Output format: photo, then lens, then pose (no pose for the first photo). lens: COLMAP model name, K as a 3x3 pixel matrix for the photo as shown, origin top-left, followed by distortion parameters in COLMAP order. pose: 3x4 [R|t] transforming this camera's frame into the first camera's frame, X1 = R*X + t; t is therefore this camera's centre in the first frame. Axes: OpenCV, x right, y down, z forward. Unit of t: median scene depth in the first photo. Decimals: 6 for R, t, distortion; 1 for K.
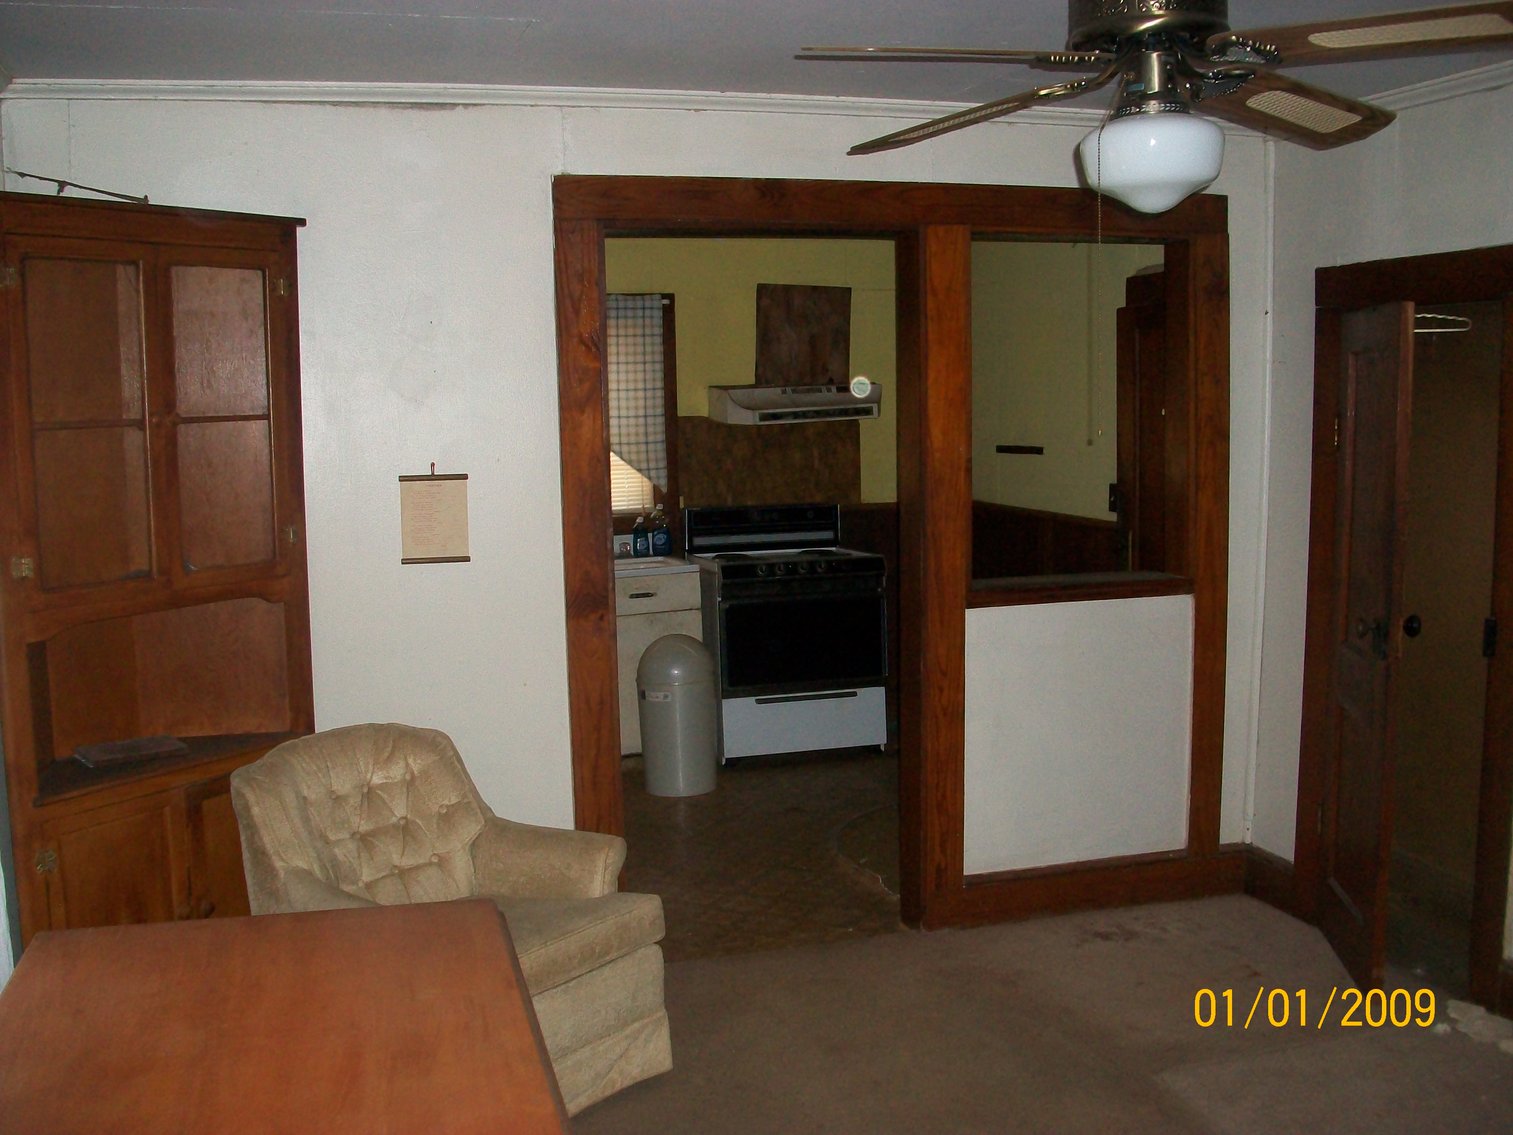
lens RADIAL K [[1529.9, 0, 756.0], [0, 1529.9, 571.8], [0, 0, 1]] dist [-0.130030, 0.000000]
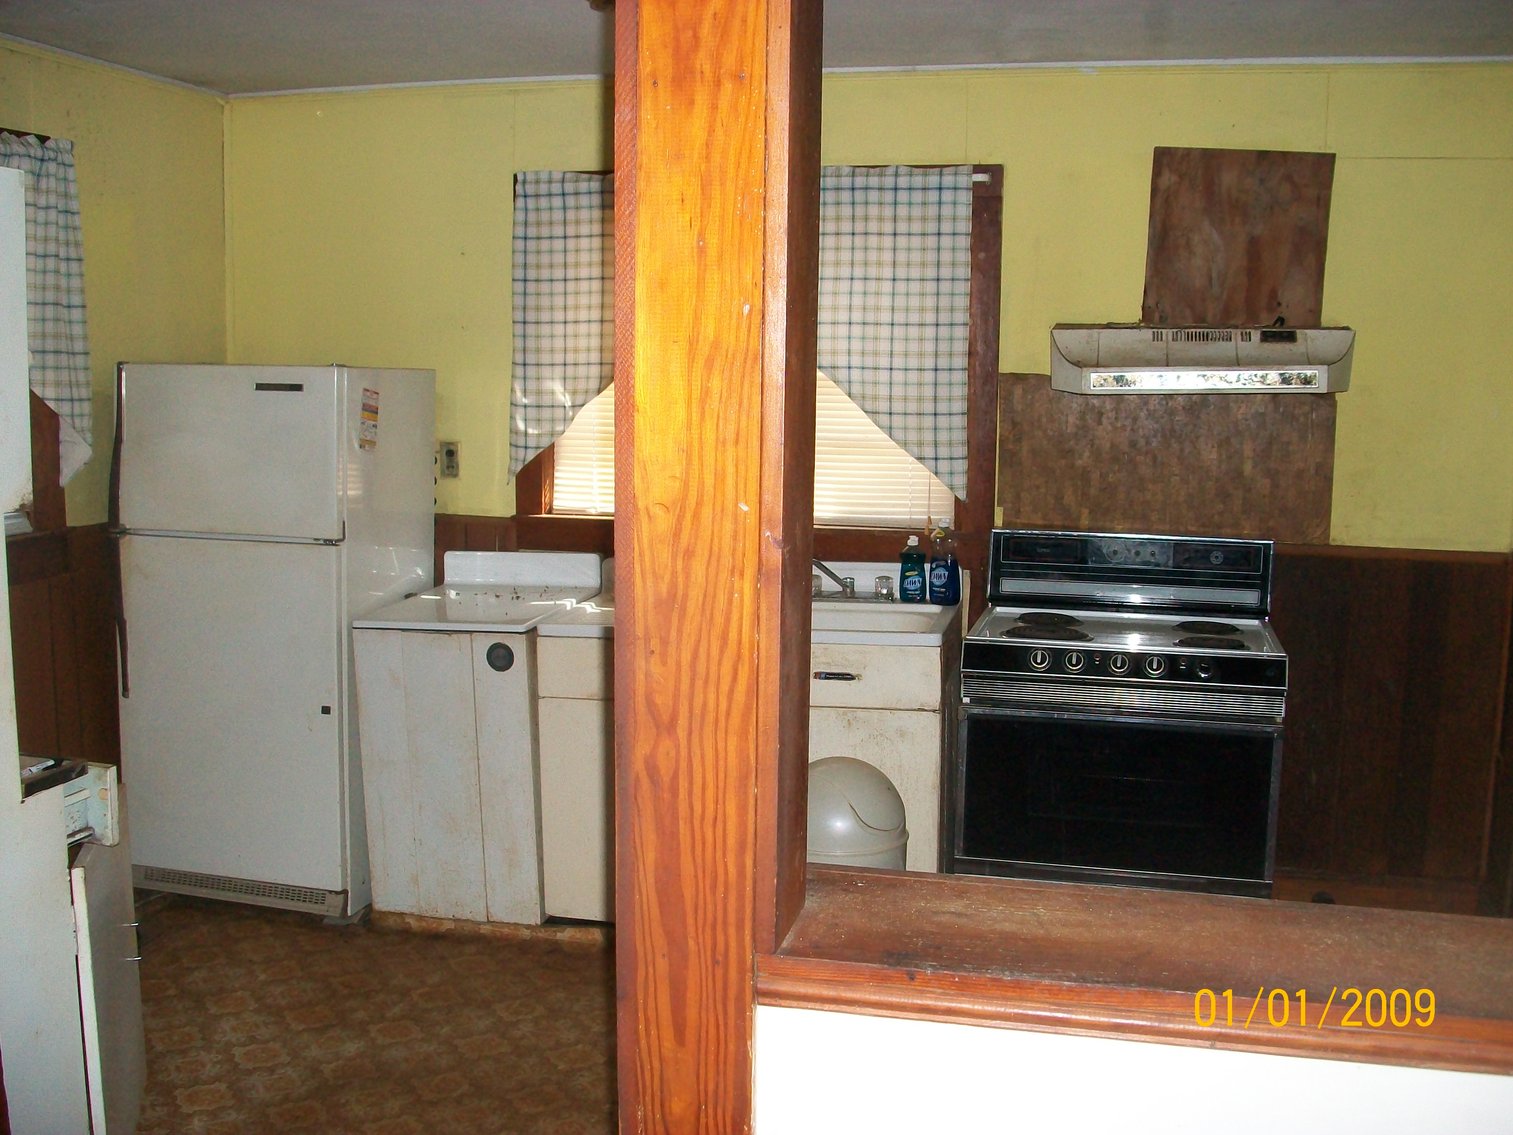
lens RADIAL K [[1529.9, 0, 762.1], [0, 1529.9, 558.3], [0, 0, 1]] dist [-0.130030, 0.000000]
pose [[0.858756, 0.100694, -0.502393, 0.176041], [-0.087439, 0.994917, 0.049948, -0.051877], [0.504869, 0.001036, 0.863195, 0.446868]]
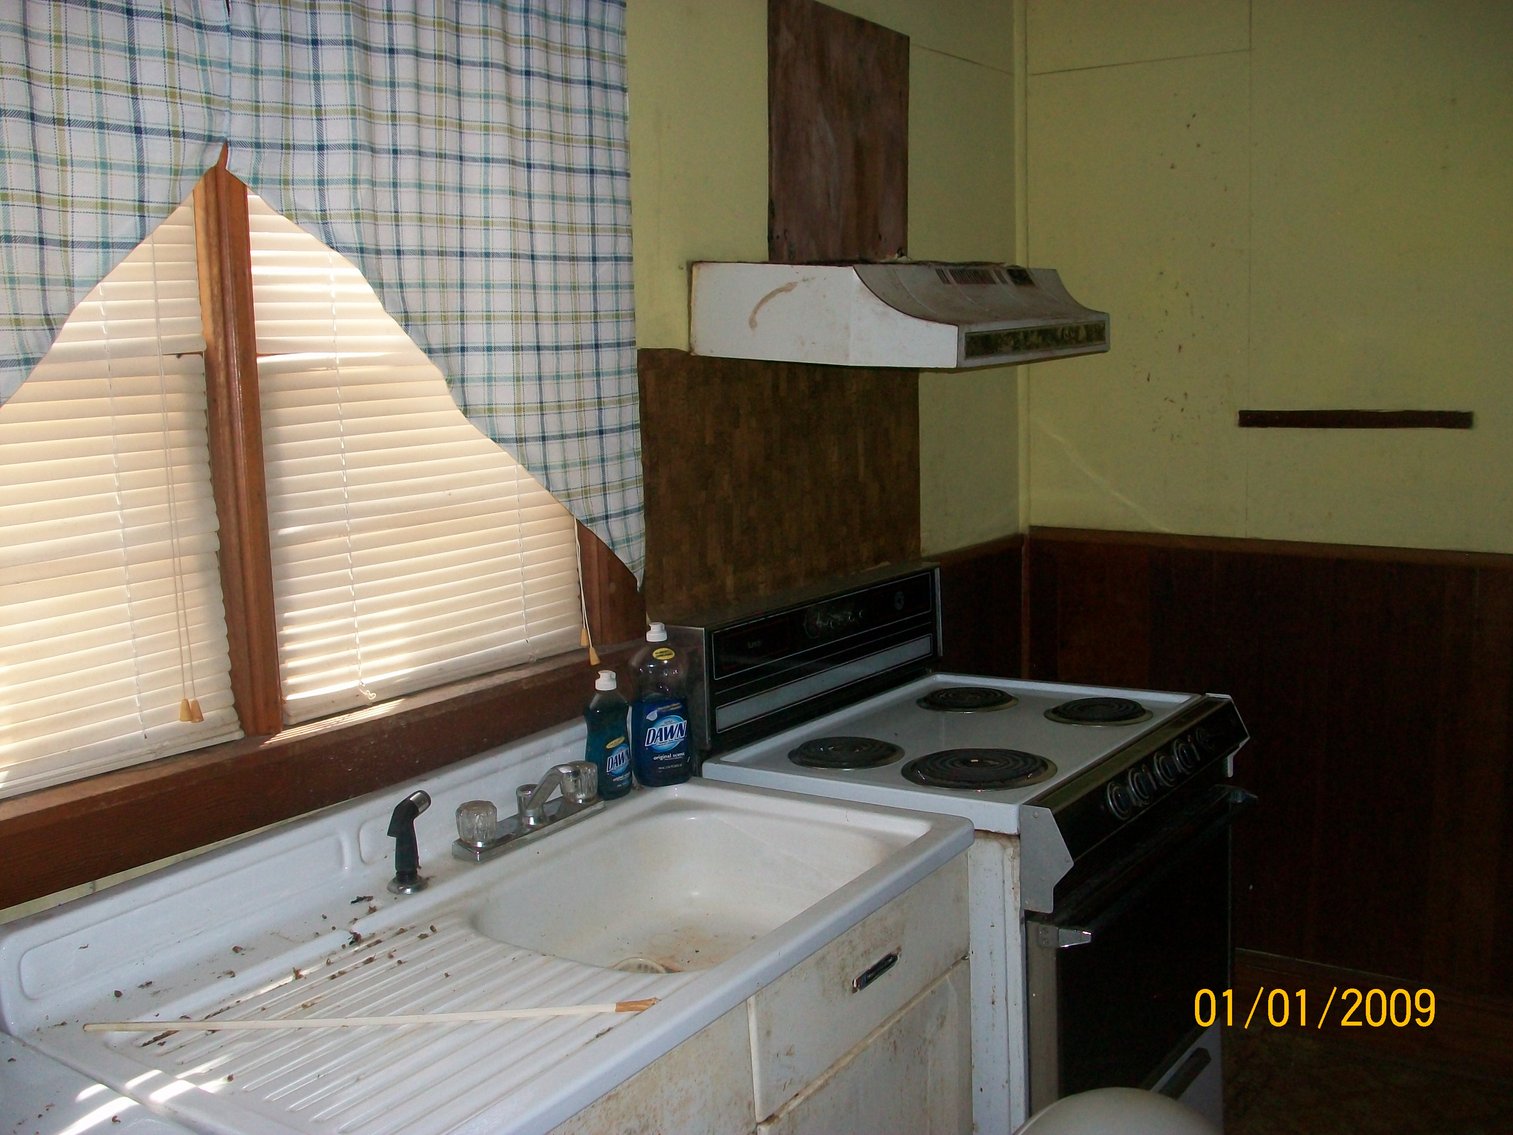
lens RADIAL K [[1529.9, 0, 749.2], [0, 1529.9, 572.9], [0, 0, 1]] dist [-0.130030, 0.000000]
pose [[0.790609, -0.092215, 0.605338, -0.237563], [0.082728, 0.995617, 0.043620, -0.066649], [-0.606707, 0.015592, 0.794773, 0.731976]]
